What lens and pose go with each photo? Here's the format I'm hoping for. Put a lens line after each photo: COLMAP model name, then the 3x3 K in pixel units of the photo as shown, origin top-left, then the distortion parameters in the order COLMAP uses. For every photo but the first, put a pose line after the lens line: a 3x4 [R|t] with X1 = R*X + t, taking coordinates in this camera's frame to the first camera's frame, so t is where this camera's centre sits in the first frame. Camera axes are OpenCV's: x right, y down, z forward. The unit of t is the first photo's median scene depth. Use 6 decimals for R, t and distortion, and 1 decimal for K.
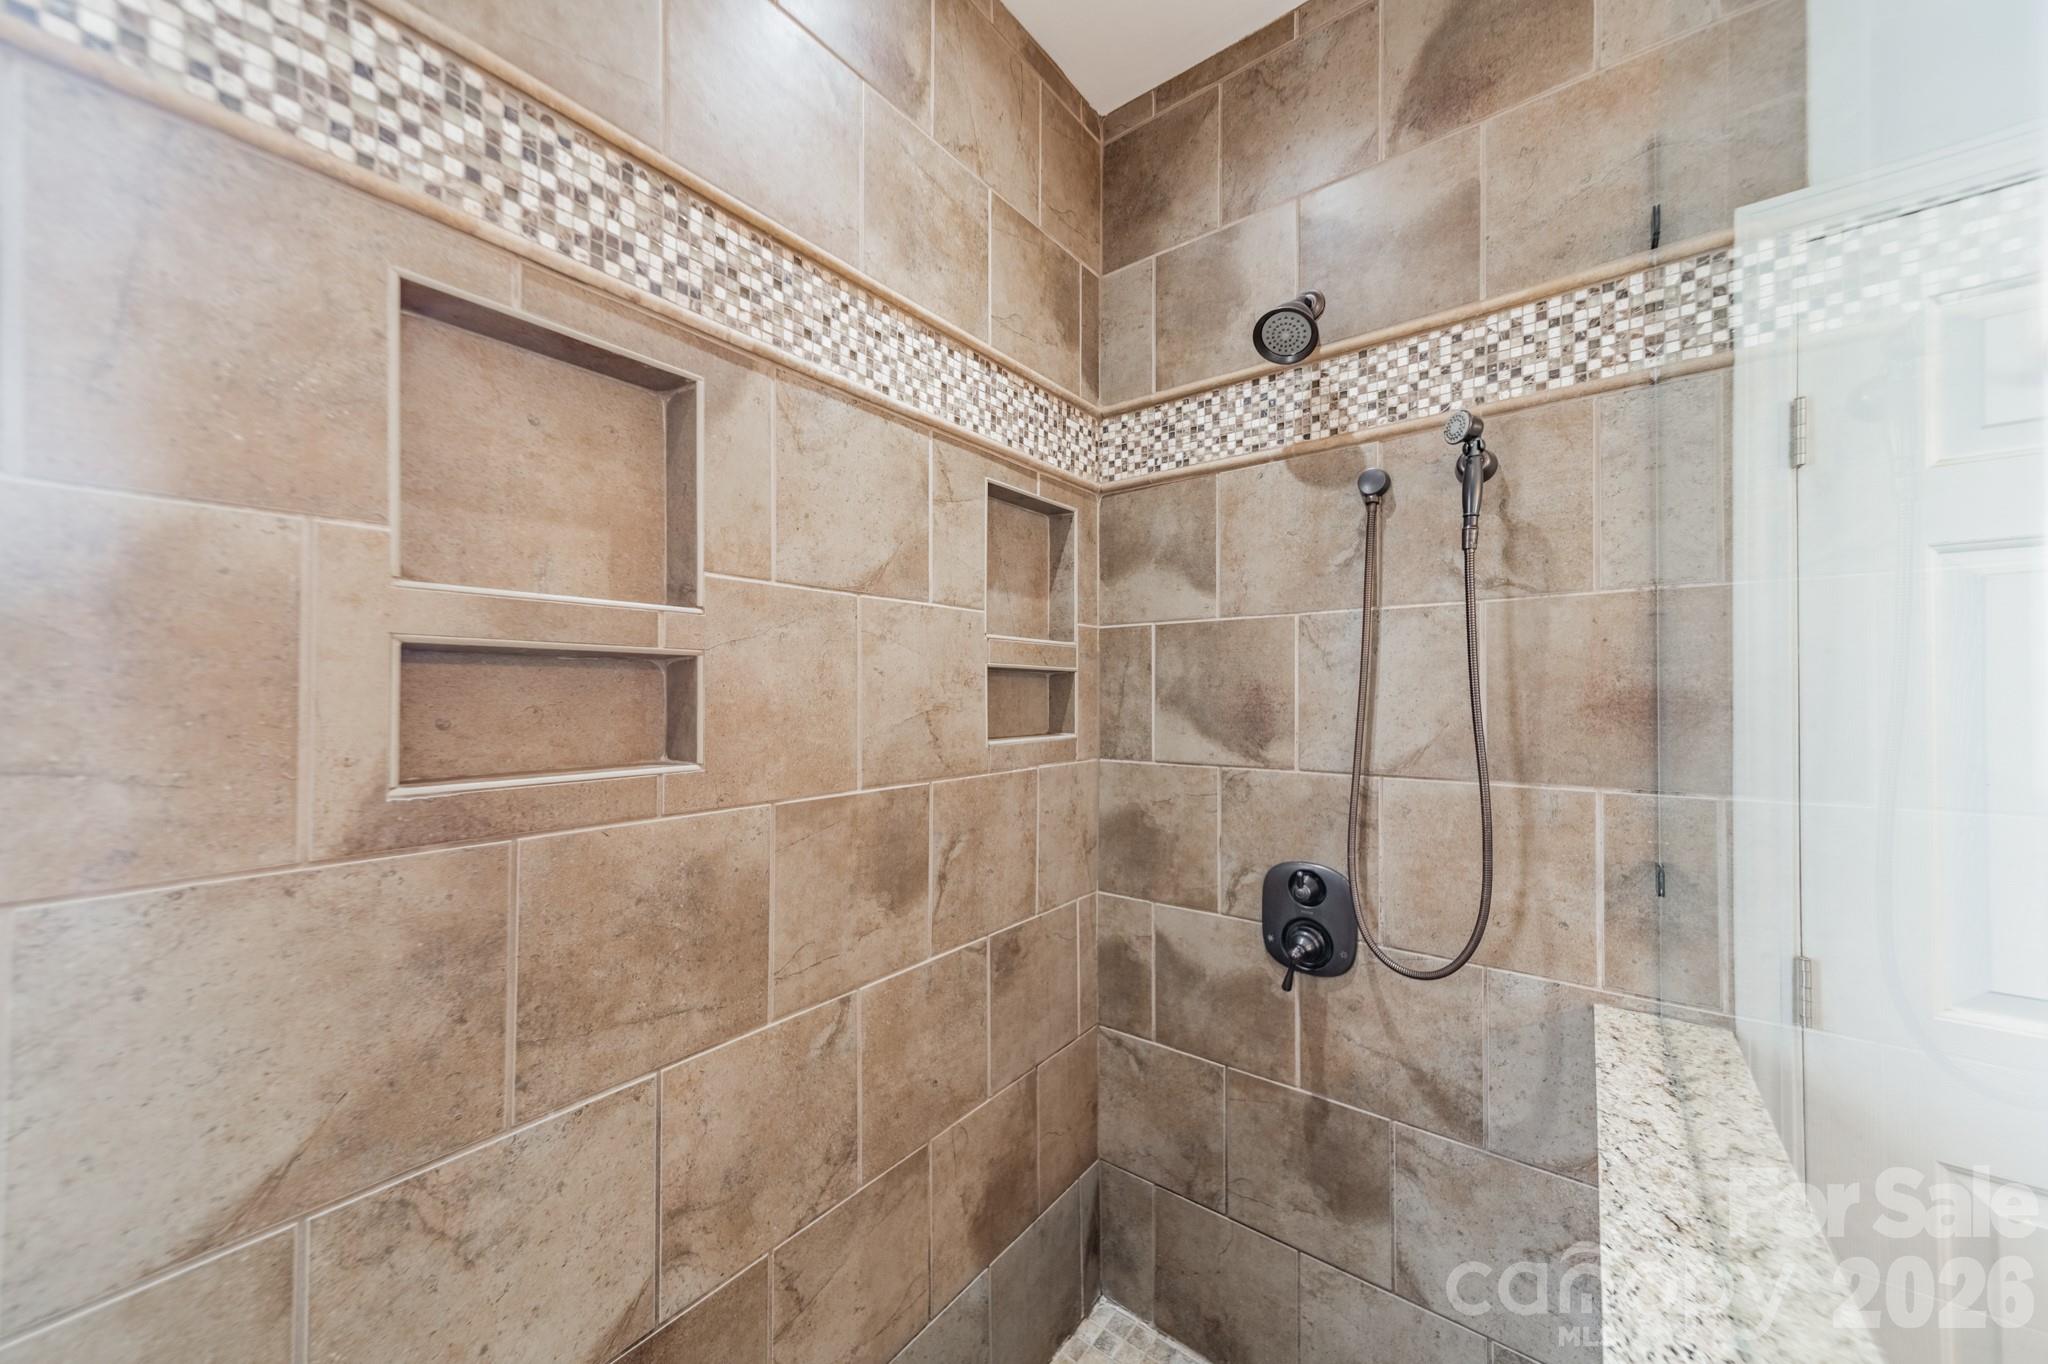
lens RADIAL K [[719.8, 0, 1029.4], [0, 719.8, 683.5], [0, 0, 1]] dist [0.010552, -0.002070]
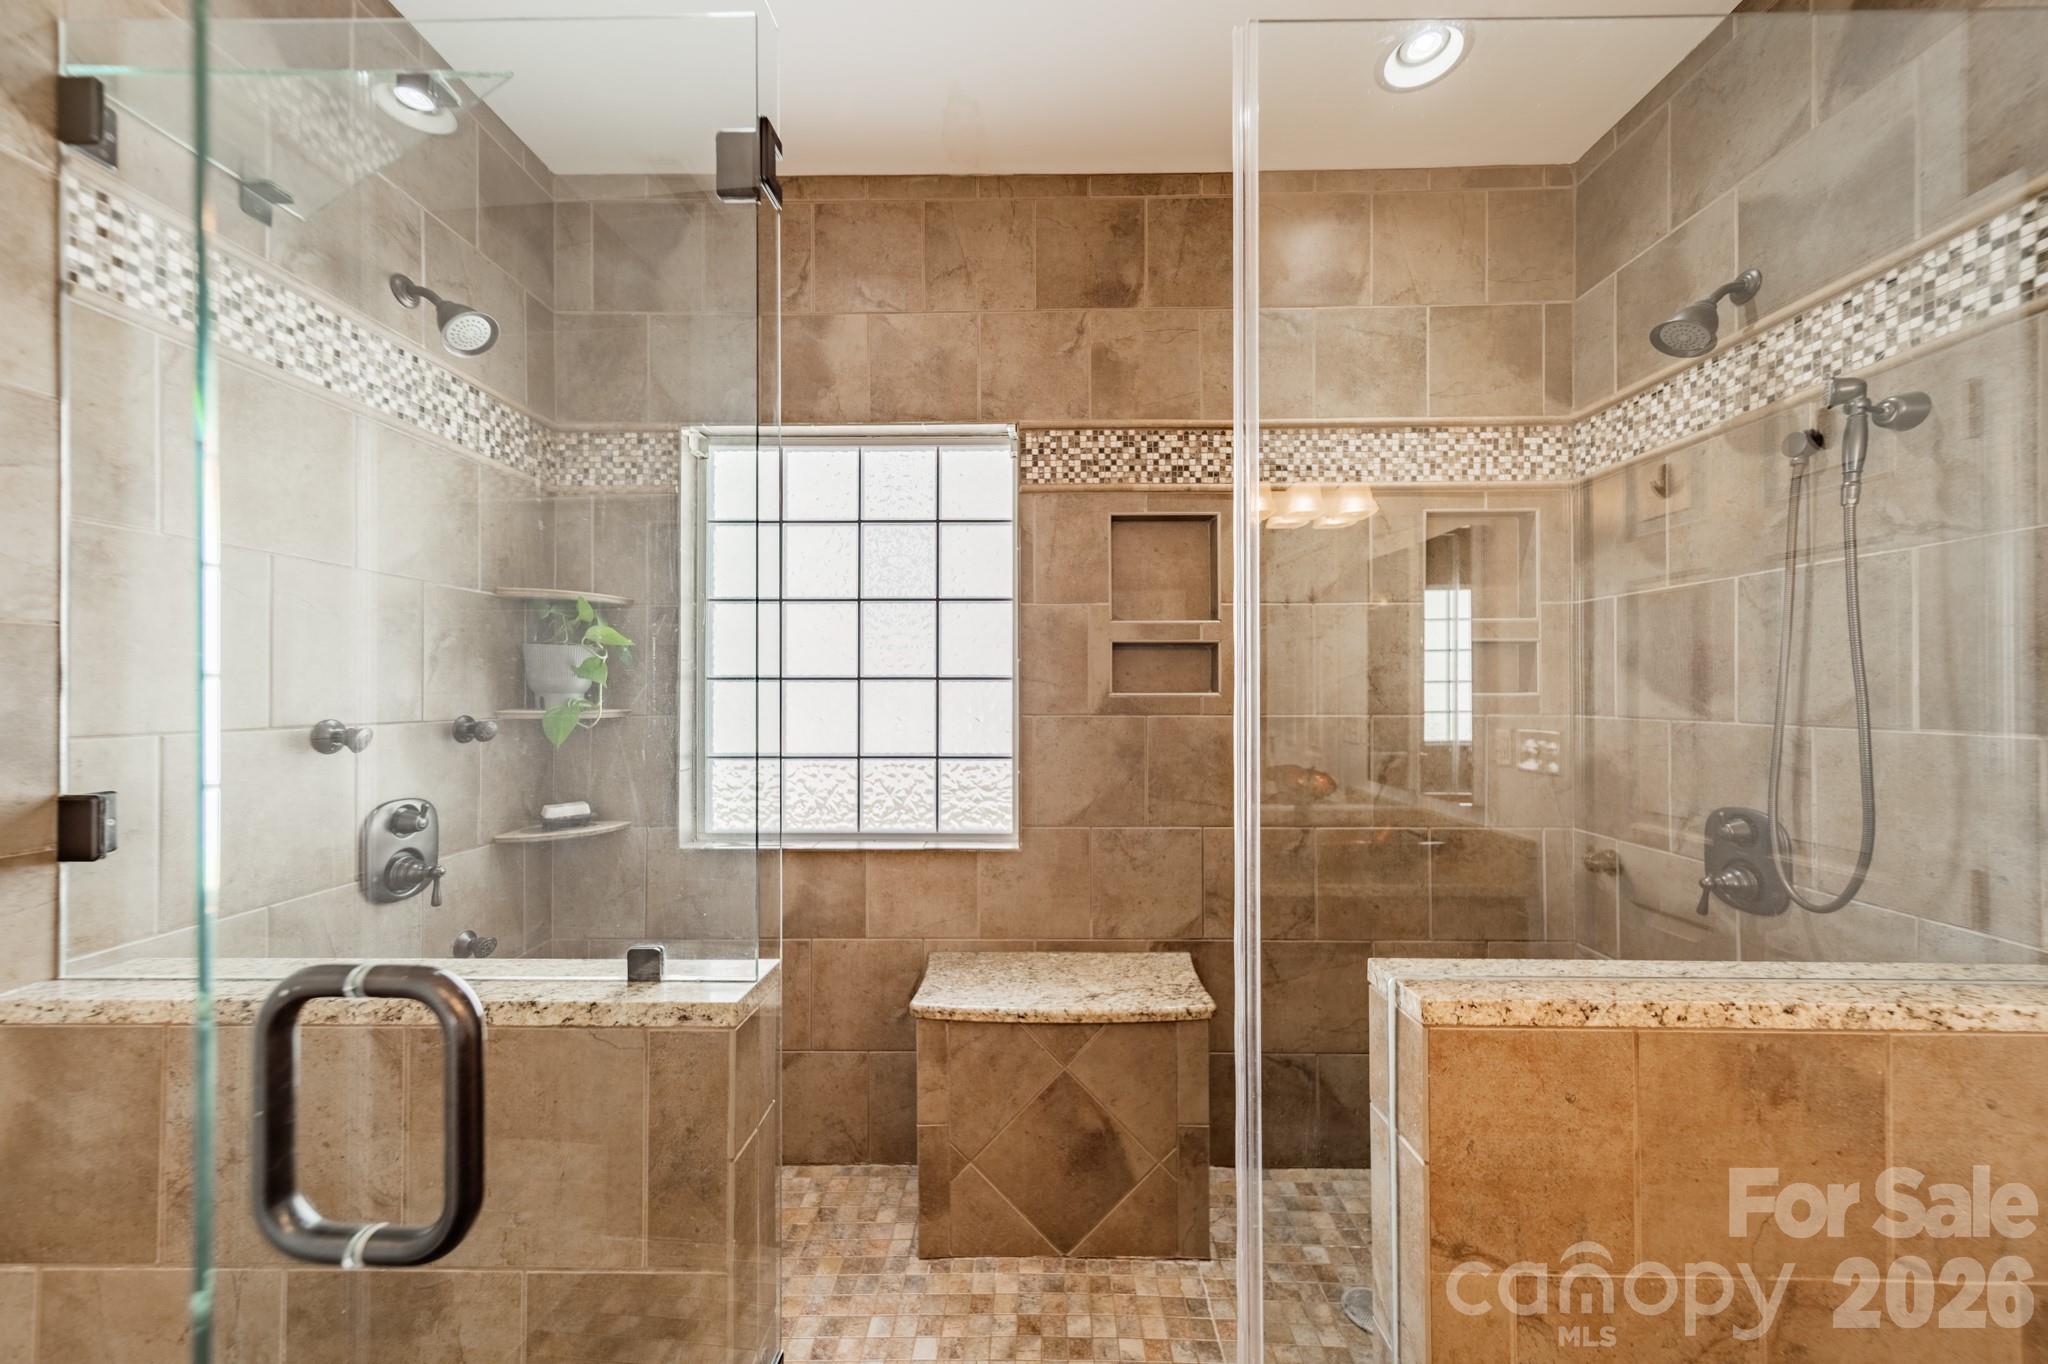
lens RADIAL K [[719.8, 0, 1029.4], [0, 719.8, 683.5], [0, 0, 1]] dist [0.010552, -0.002070]
pose [[0.604286, -0.008587, -0.796721, 0.675398], [0.010667, 0.999939, -0.002687, 0.061300], [0.796696, -0.006875, 0.604341, -0.554197]]
